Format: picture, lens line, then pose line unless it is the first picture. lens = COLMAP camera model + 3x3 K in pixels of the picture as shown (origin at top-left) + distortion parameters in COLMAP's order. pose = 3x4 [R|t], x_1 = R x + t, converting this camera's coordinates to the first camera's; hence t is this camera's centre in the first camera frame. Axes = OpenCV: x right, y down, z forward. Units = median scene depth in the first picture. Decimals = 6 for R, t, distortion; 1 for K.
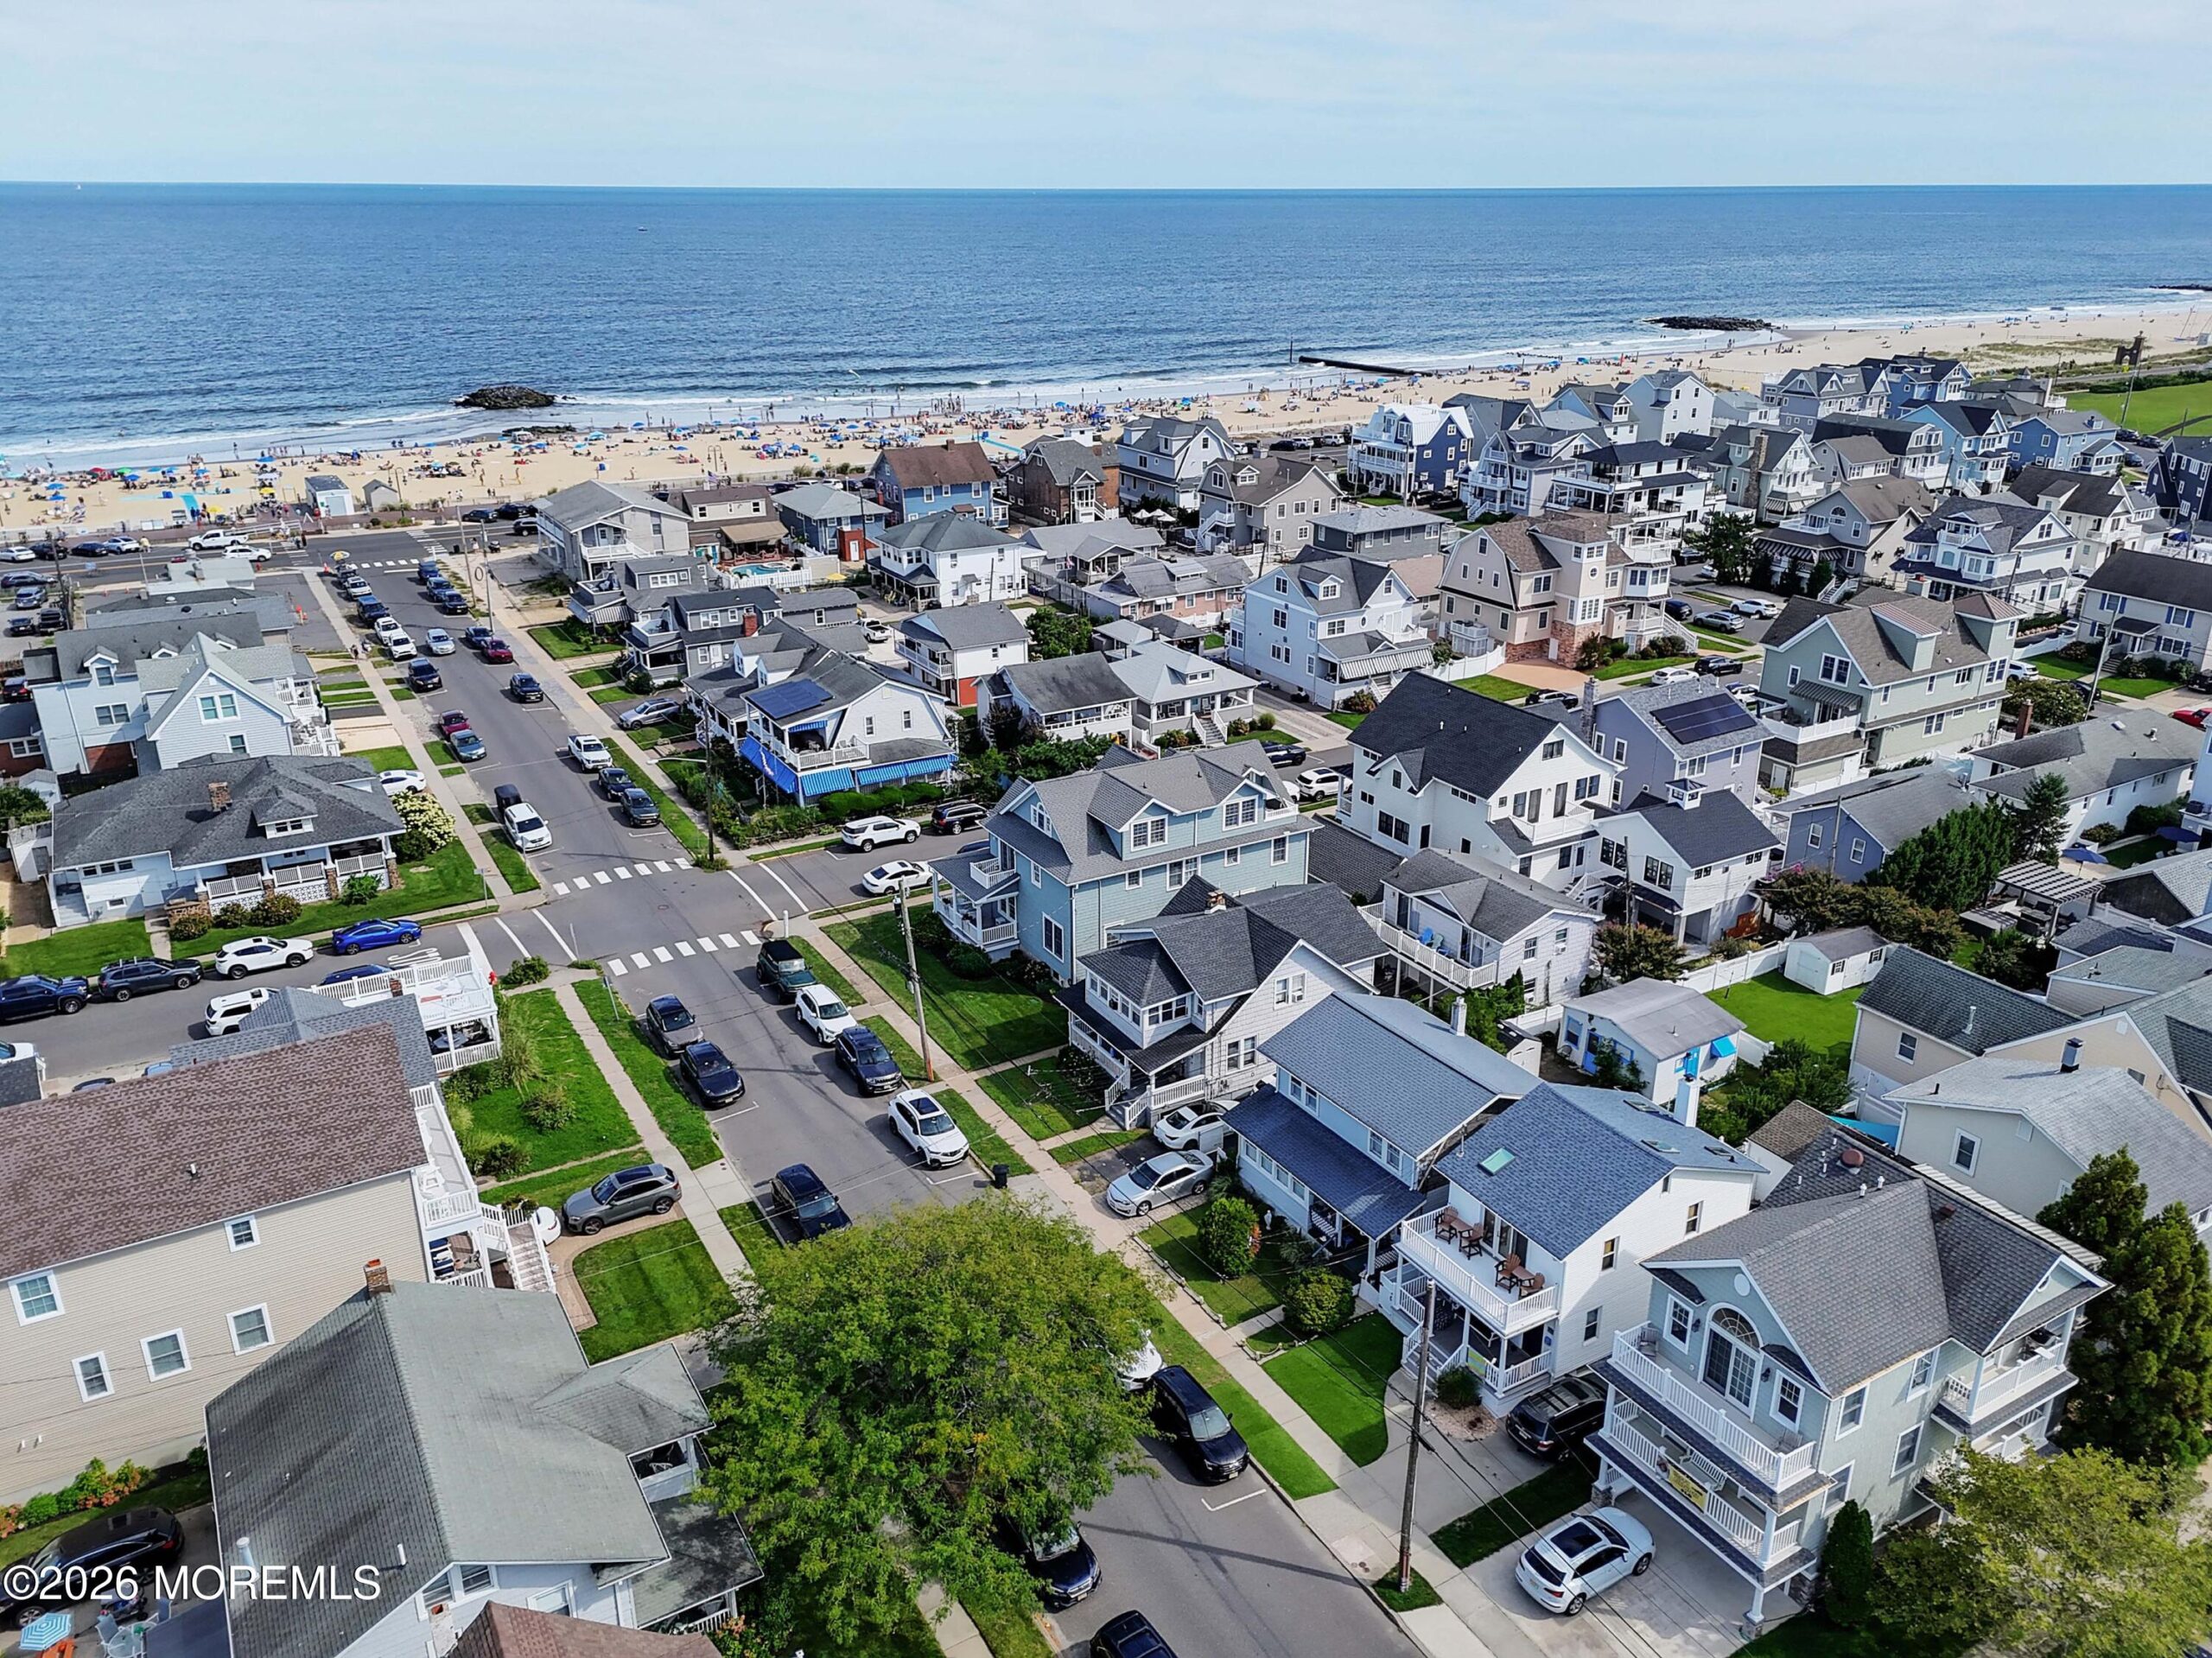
lens RADIAL K [[1628.0, 0, 1121.1], [0, 1628.0, 813.5], [0, 0, 1]] dist [0.084822, -0.101780]
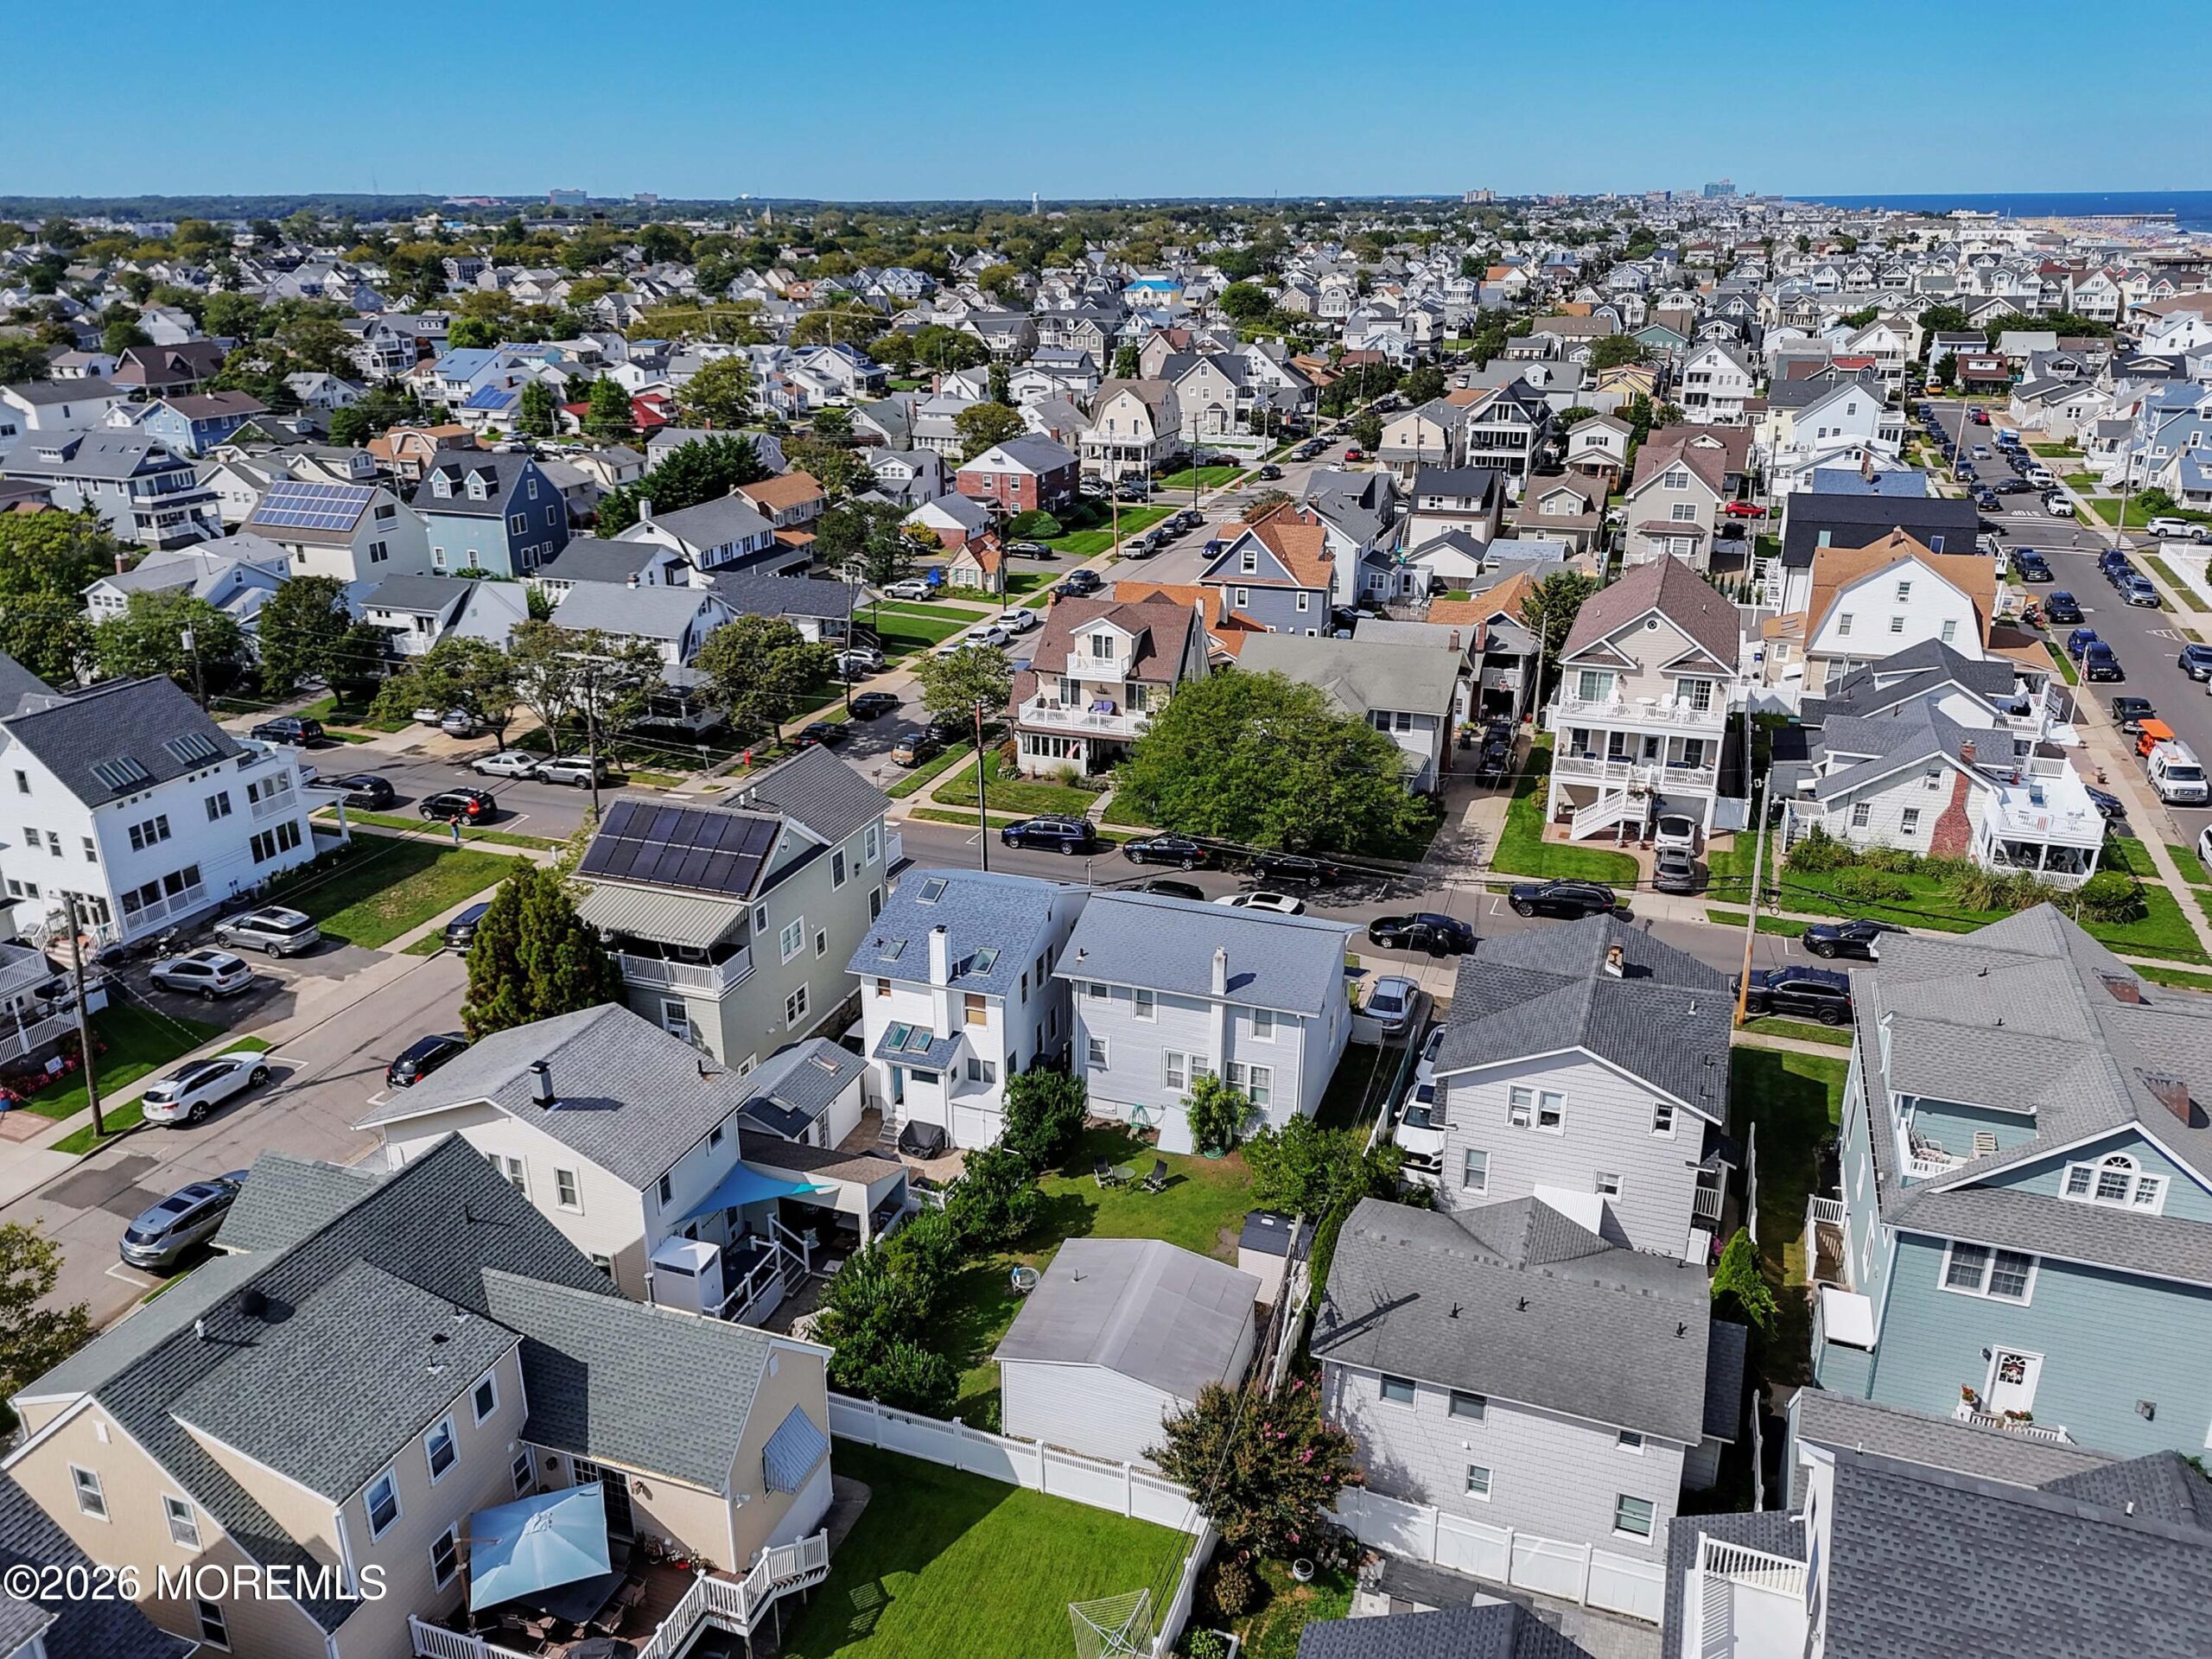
lens RADIAL K [[1615.9, 0, 1106.0], [0, 1615.9, 829.5], [0, 0, 1]] dist [0.069195, -0.066560]
pose [[-0.777011, 0.231202, -0.585490, 0.469933], [-0.217724, 0.773994, 0.594584, -0.268404], [0.590635, 0.589473, -0.551064, 0.900278]]
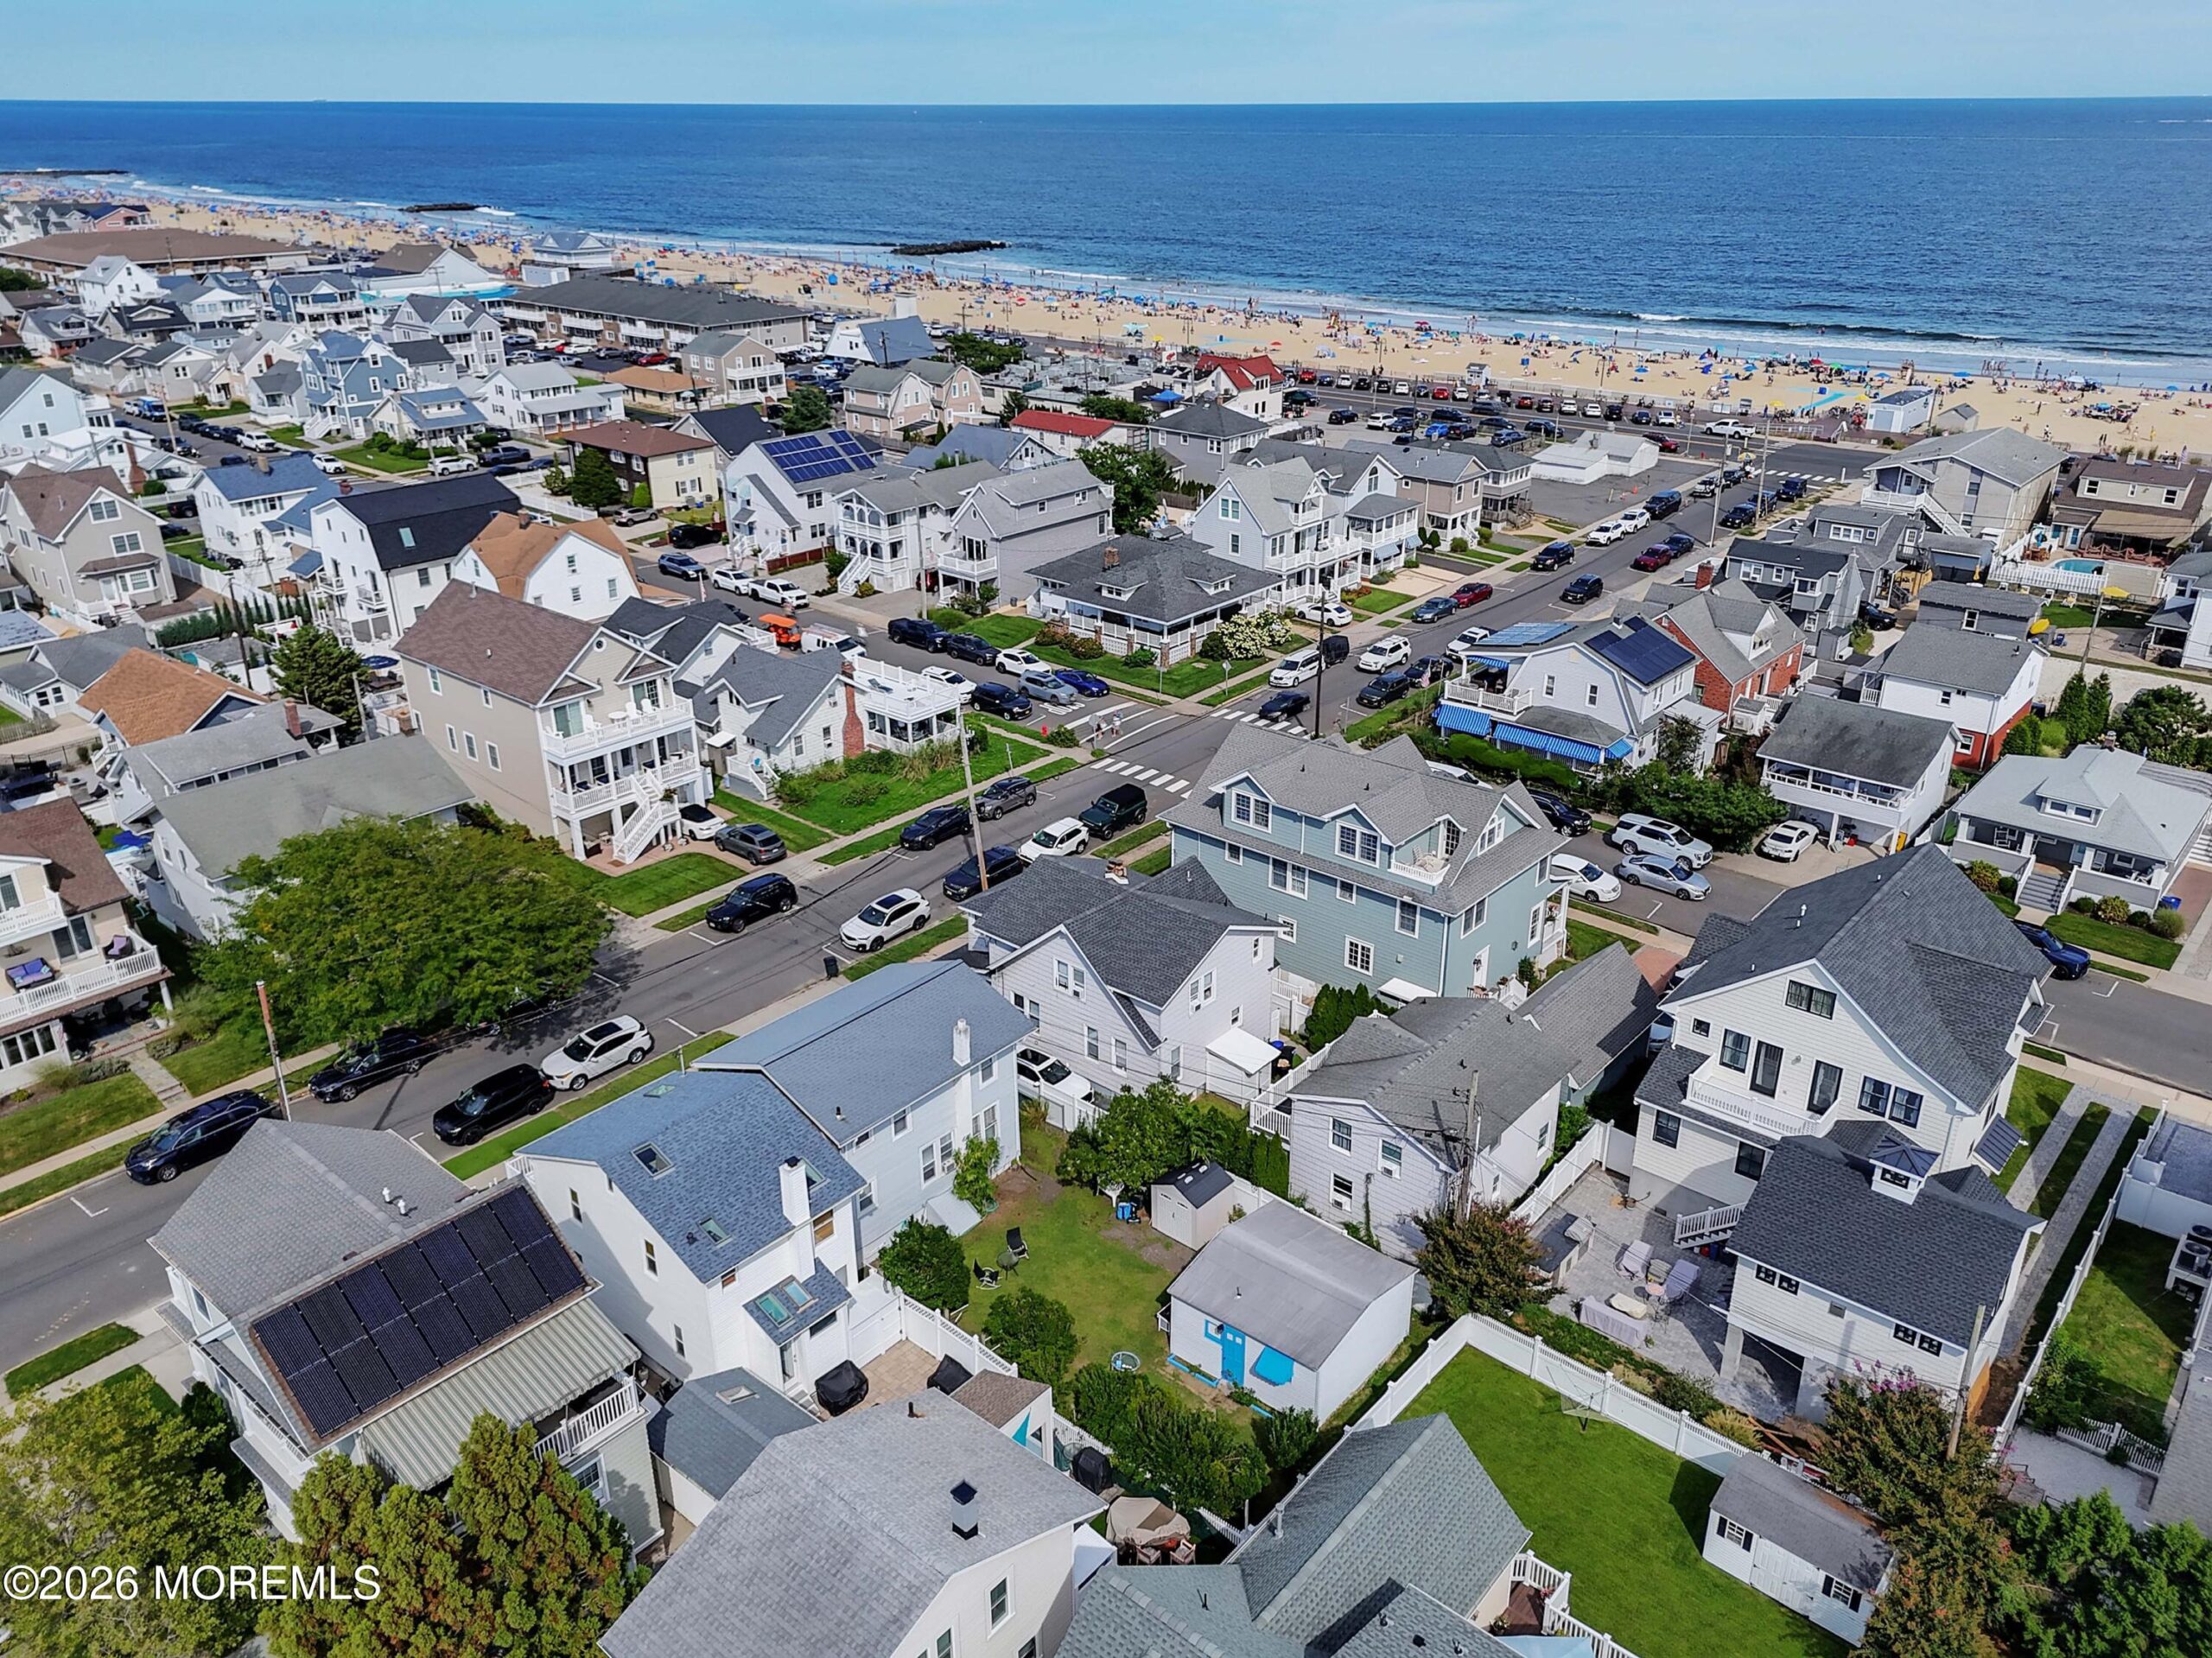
lens RADIAL K [[1615.9, 0, 1106.0], [0, 1615.9, 829.0], [0, 0, 1]] dist [0.069195, -0.066560]
pose [[0.320468, 0.384274, -0.865814, 0.605147], [-0.336271, 0.900639, 0.275265, -0.155198], [0.885563, 0.202935, 0.417847, 0.449104]]
